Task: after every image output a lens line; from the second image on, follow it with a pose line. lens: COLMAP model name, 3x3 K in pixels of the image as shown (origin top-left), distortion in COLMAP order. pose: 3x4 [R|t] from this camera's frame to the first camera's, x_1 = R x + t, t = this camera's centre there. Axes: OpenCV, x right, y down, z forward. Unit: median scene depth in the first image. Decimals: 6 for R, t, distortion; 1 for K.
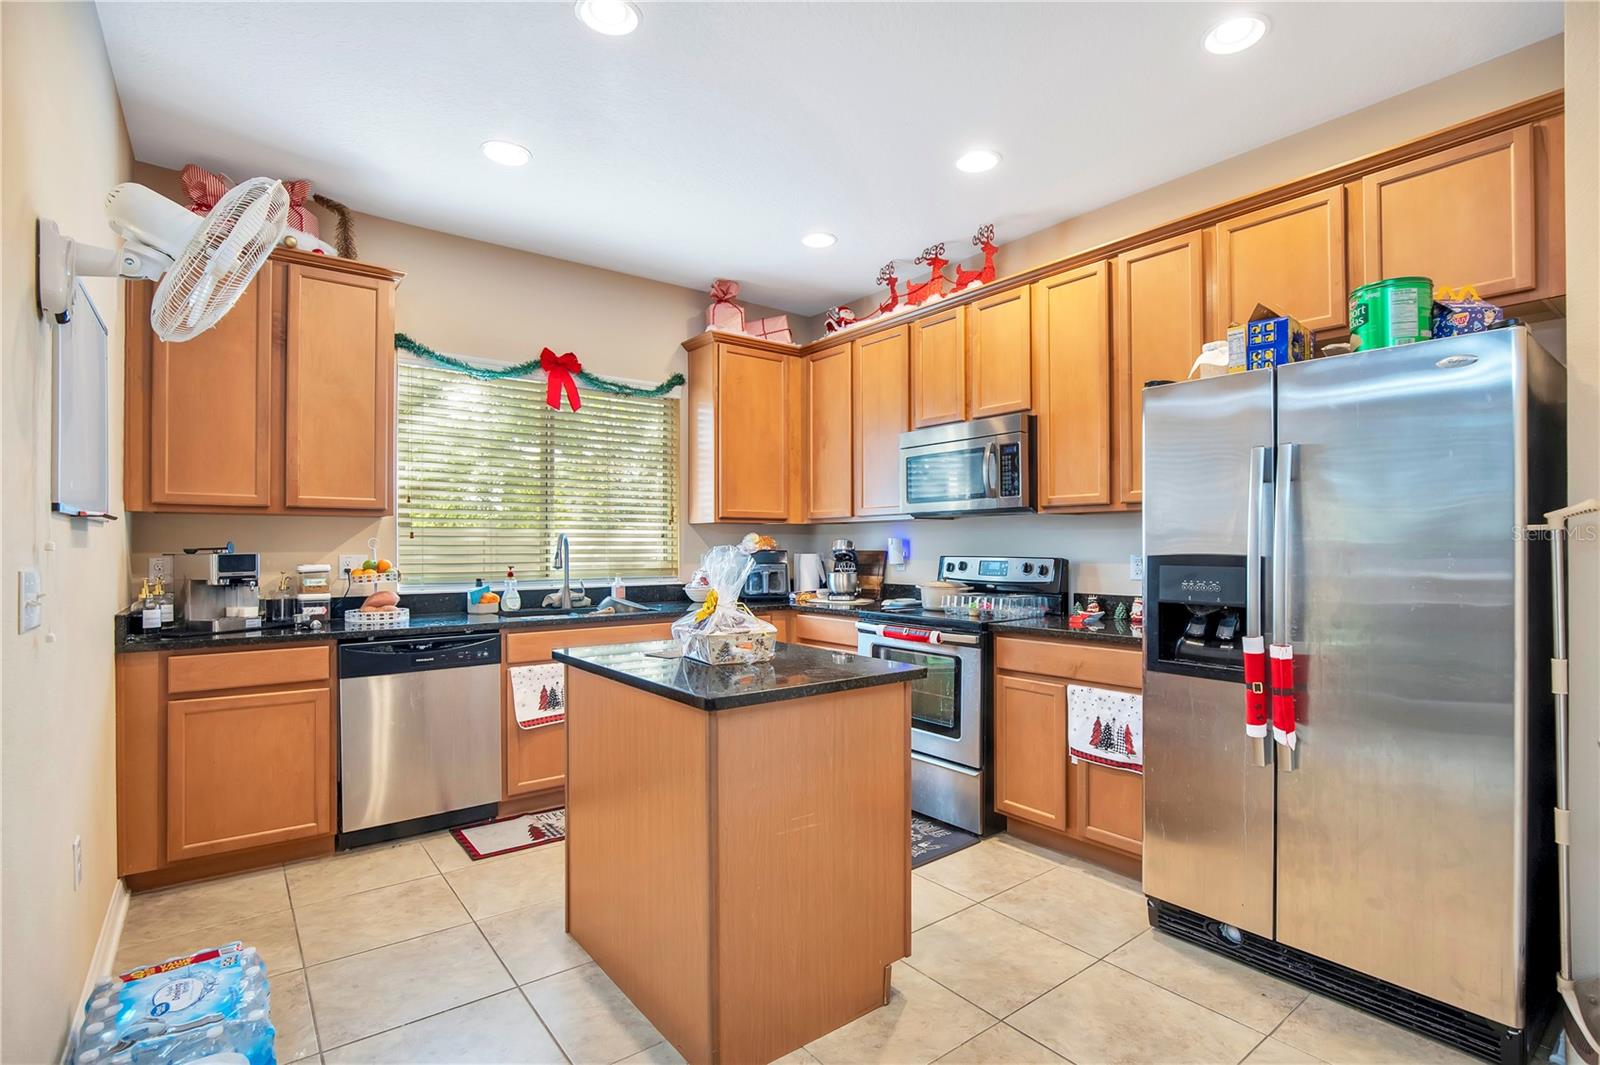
lens RADIAL K [[756.1, 0, 859.3], [0, 756.1, 540.6], [0, 0, 1]] dist [-0.022405, 0.004240]
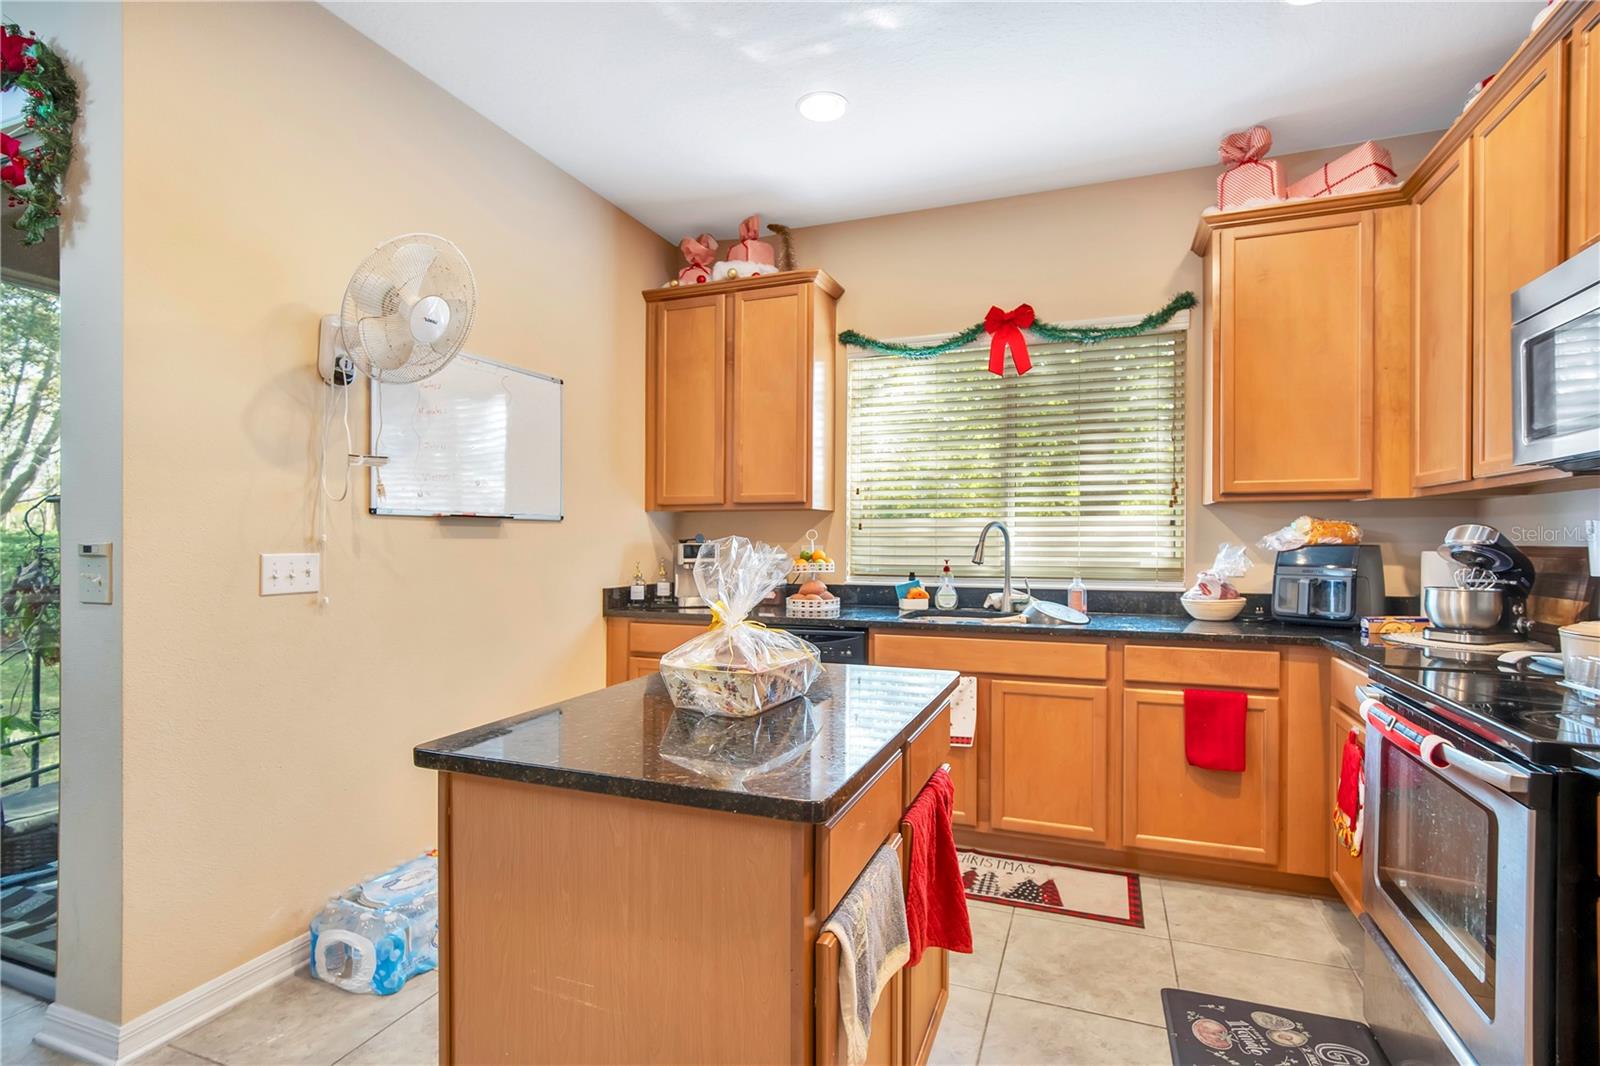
lens RADIAL K [[756.1, 0, 797.2], [0, 756.1, 533.3], [0, 0, 1]] dist [-0.022405, 0.004240]
pose [[0.471510, -0.004973, -0.881847, 0.240139], [0.006535, 0.999976, -0.002145, 0.003211], [0.881837, -0.004751, 0.471531, 0.404734]]
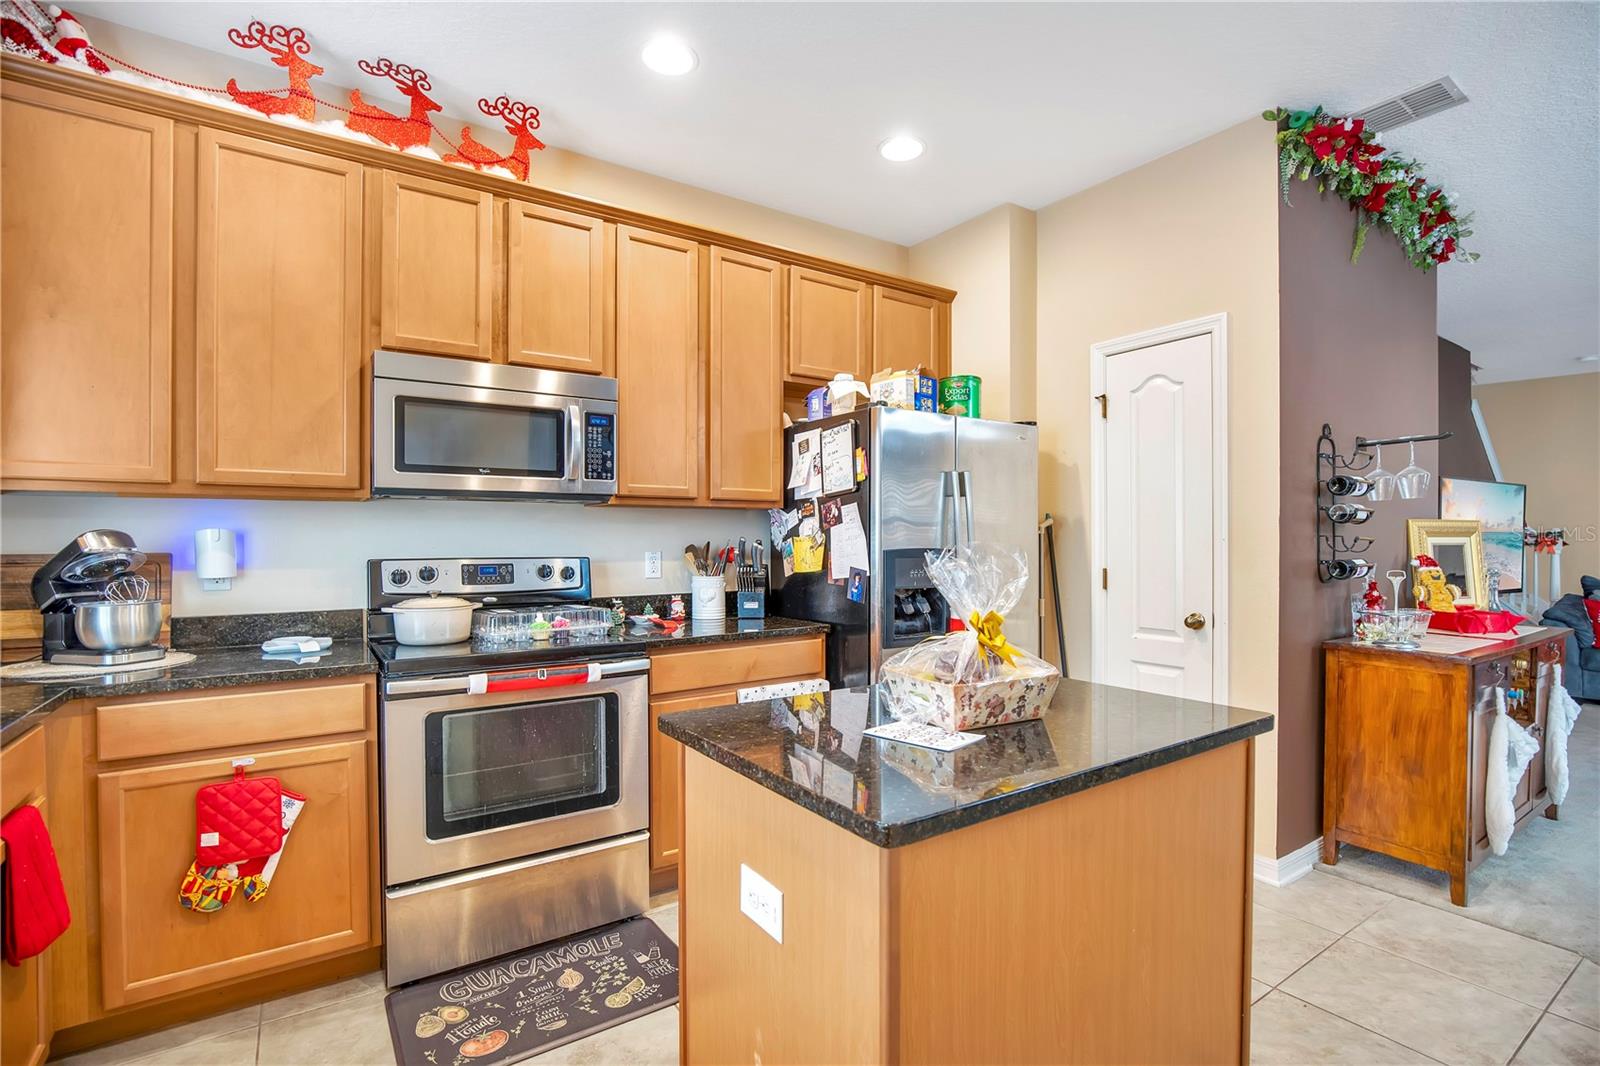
lens RADIAL K [[756.1, 0, 803.2], [0, 756.1, 535.3], [0, 0, 1]] dist [-0.022405, 0.004240]
pose [[0.110886, 0.004271, 0.993824, -0.480094], [-0.005496, 0.999978, -0.003684, 0.000601], [-0.993818, -0.005053, 0.110907, 0.601703]]
